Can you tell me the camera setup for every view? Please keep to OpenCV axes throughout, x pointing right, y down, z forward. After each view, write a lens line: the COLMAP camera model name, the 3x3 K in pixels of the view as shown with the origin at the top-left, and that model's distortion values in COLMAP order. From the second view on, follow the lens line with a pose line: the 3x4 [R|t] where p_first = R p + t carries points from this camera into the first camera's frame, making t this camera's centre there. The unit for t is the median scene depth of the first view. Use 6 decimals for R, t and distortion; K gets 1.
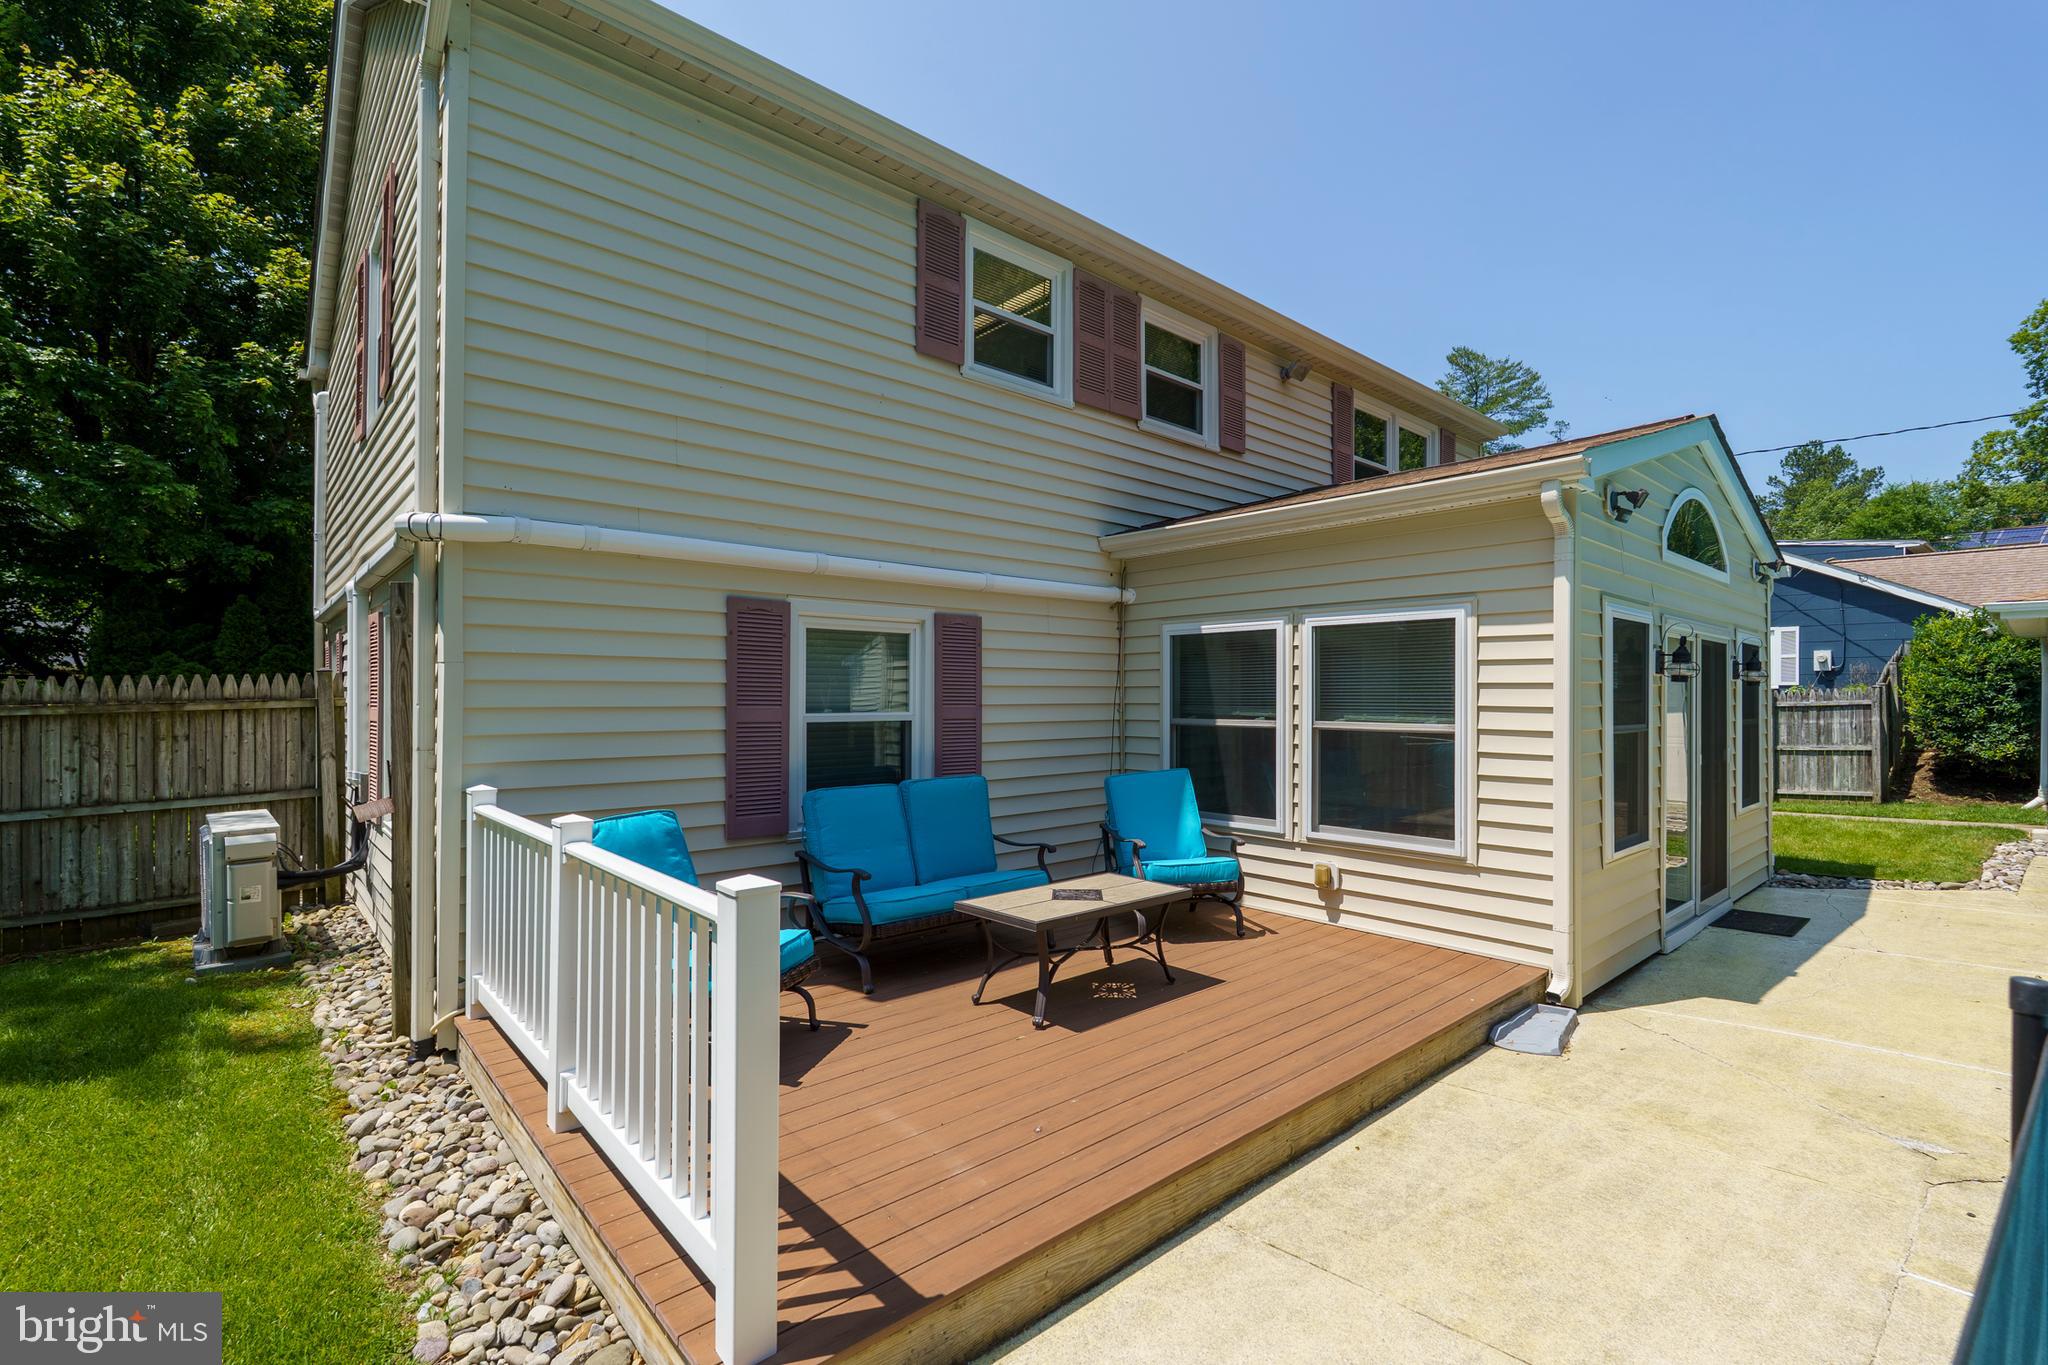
lens RADIAL K [[924.3, 0, 1024.0], [0, 924.3, 682.5], [0, 0, 1]] dist [-0.000617, 0.000000]
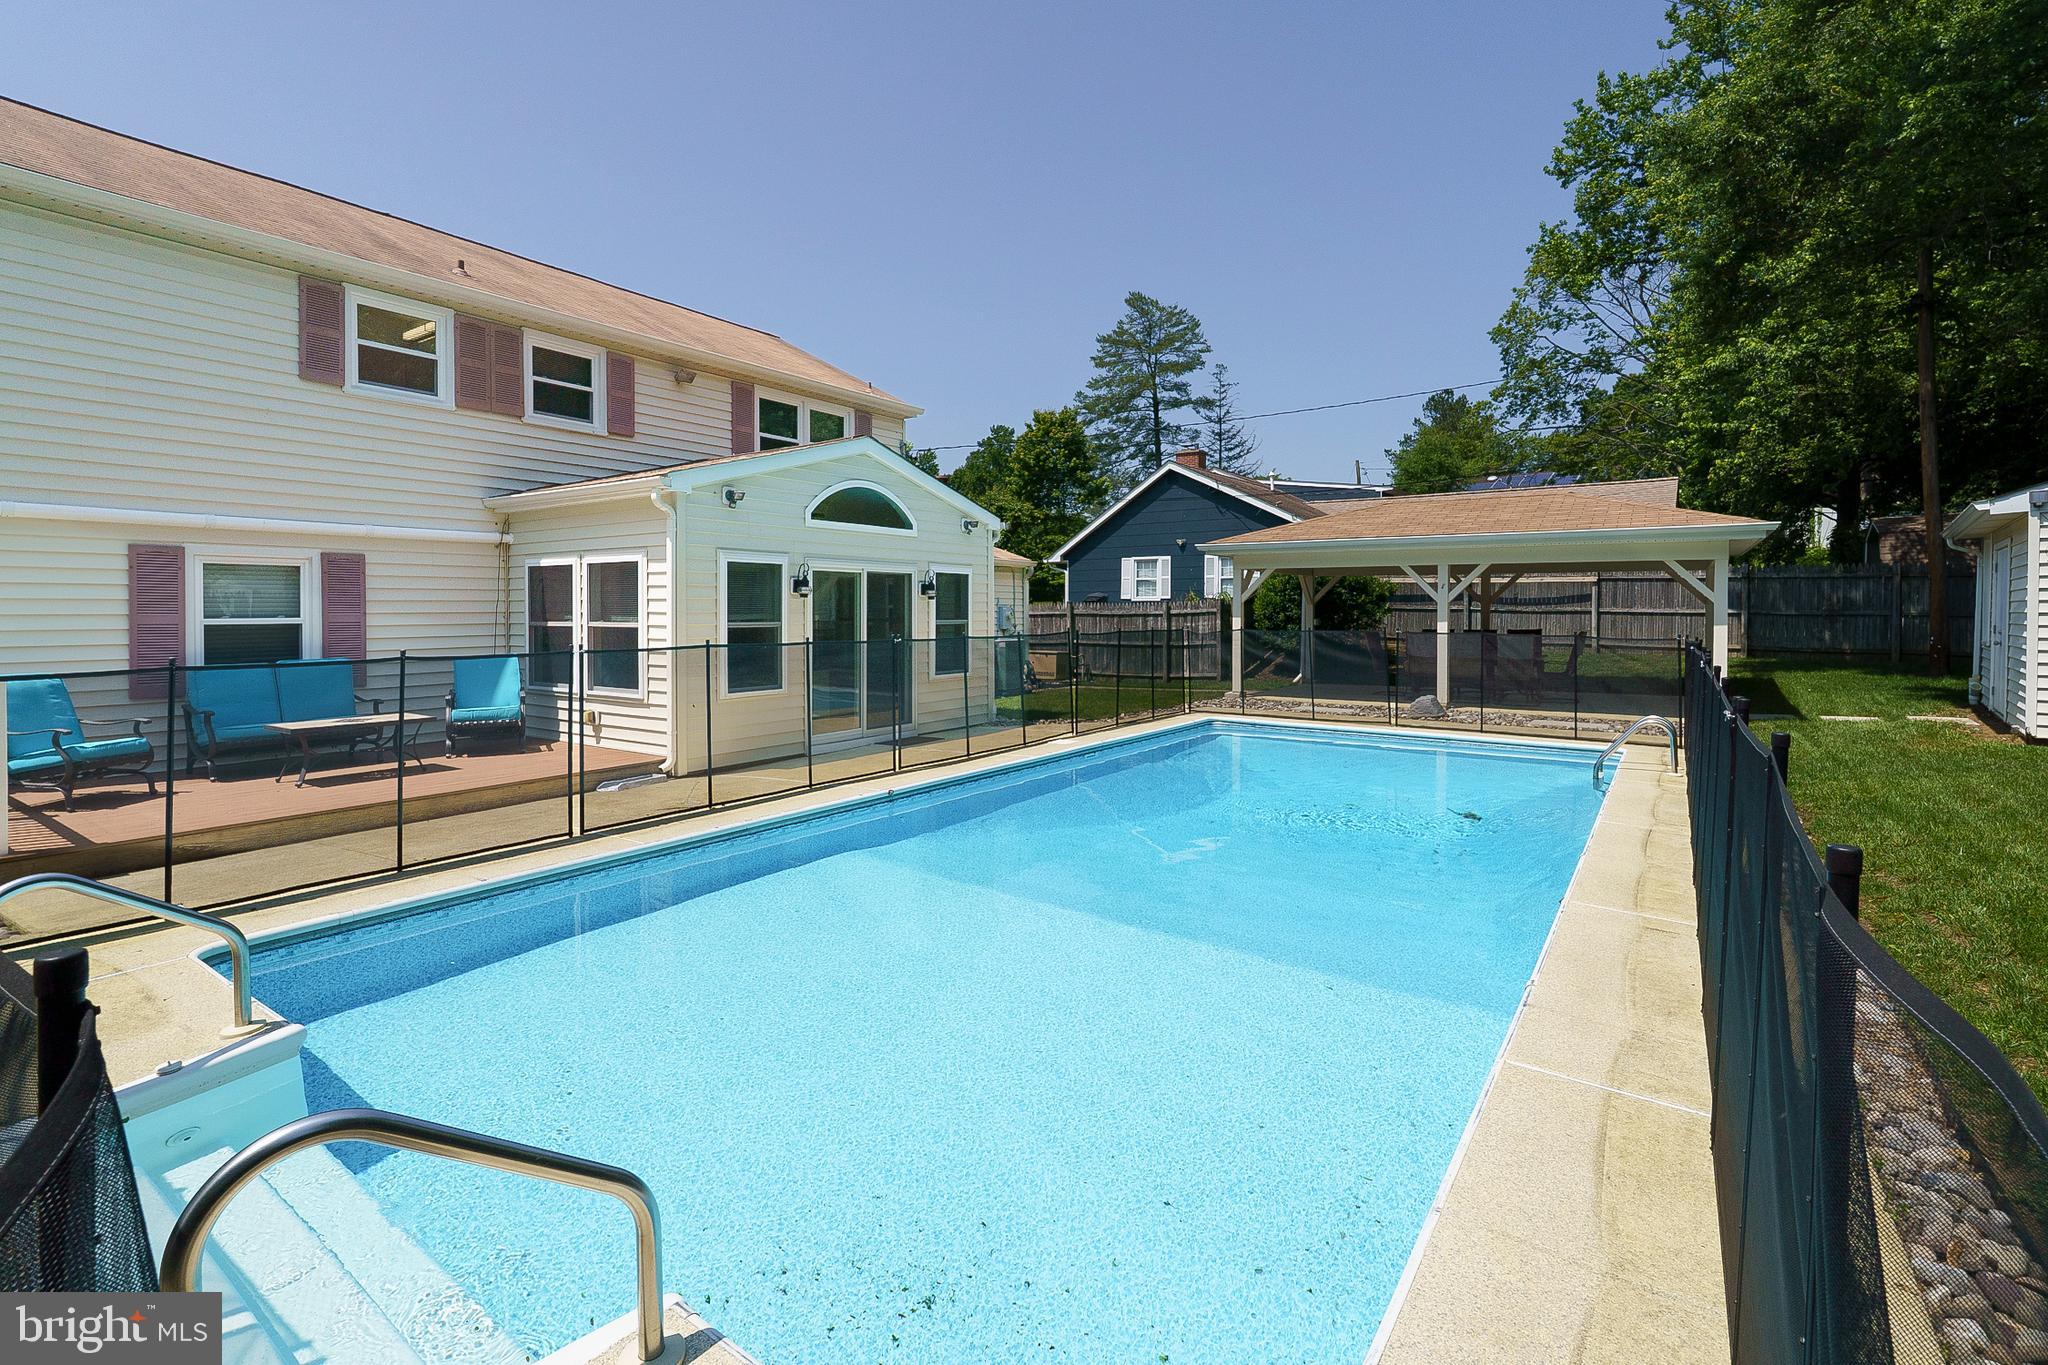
lens RADIAL K [[946.5, 0, 1023.0], [0, 946.5, 627.8], [0, 0, 1]] dist [-0.007292, 0.000358]
pose [[0.971623, -0.006207, 0.236454, 0.576957], [-0.002487, 0.999332, 0.036452, -0.008817], [-0.236522, -0.036005, 0.970959, -0.685521]]
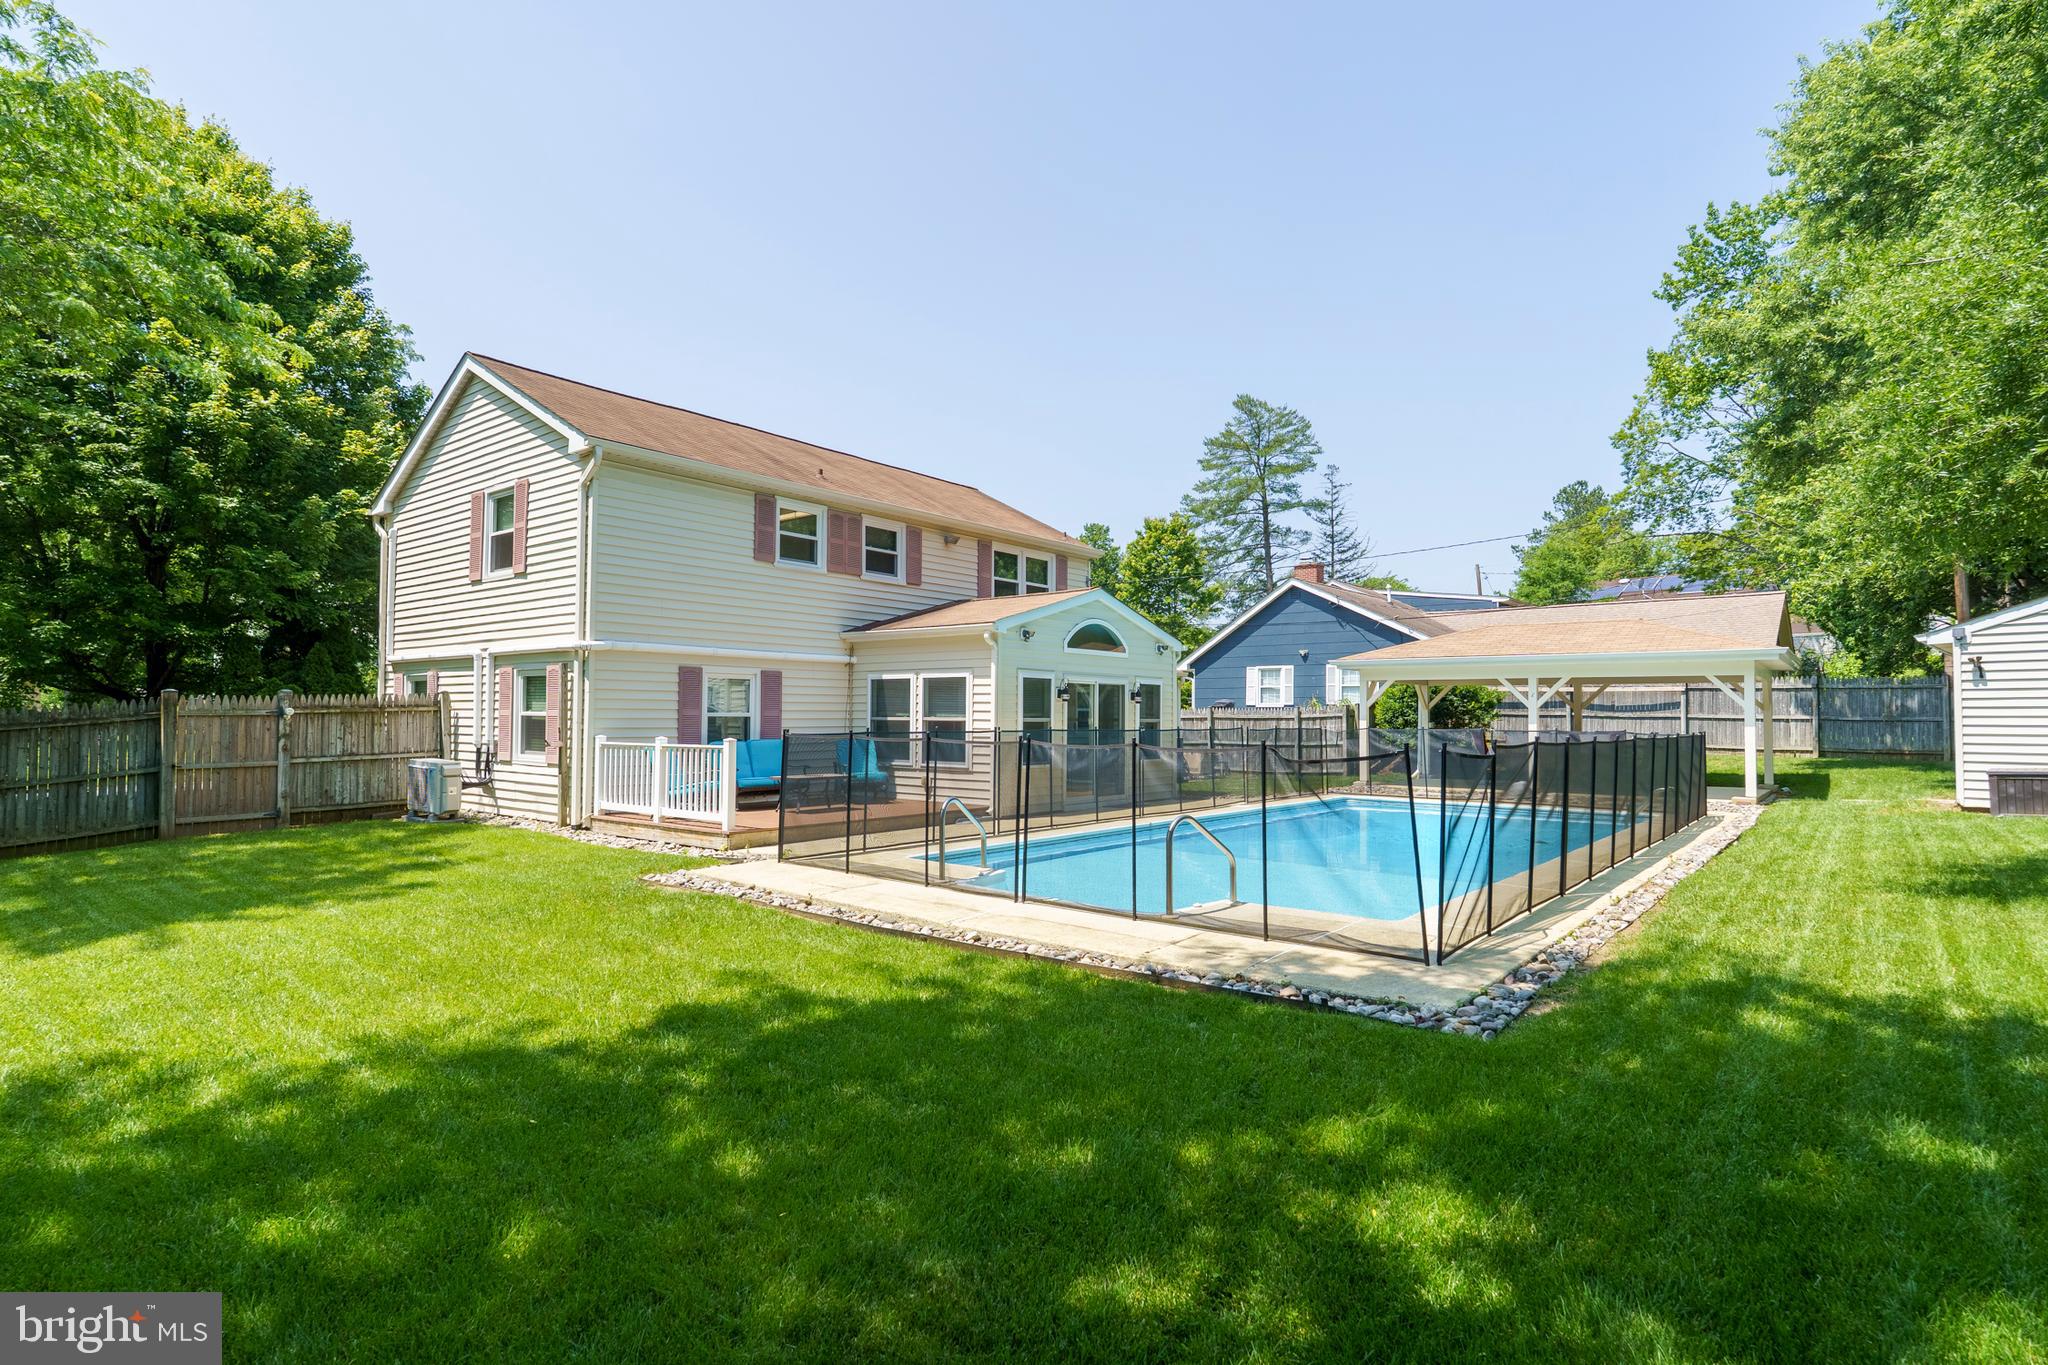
lens RADIAL K [[1060.0, 0, 1024.0], [0, 1060.0, 682.5], [0, 0, 1]] dist [-0.001706, -0.000148]
pose [[0.986283, 0.008896, 0.164823, 0.102326], [-0.006348, 0.999852, -0.015978, -0.005226], [-0.164941, 0.014712, 0.986194, -1.532884]]
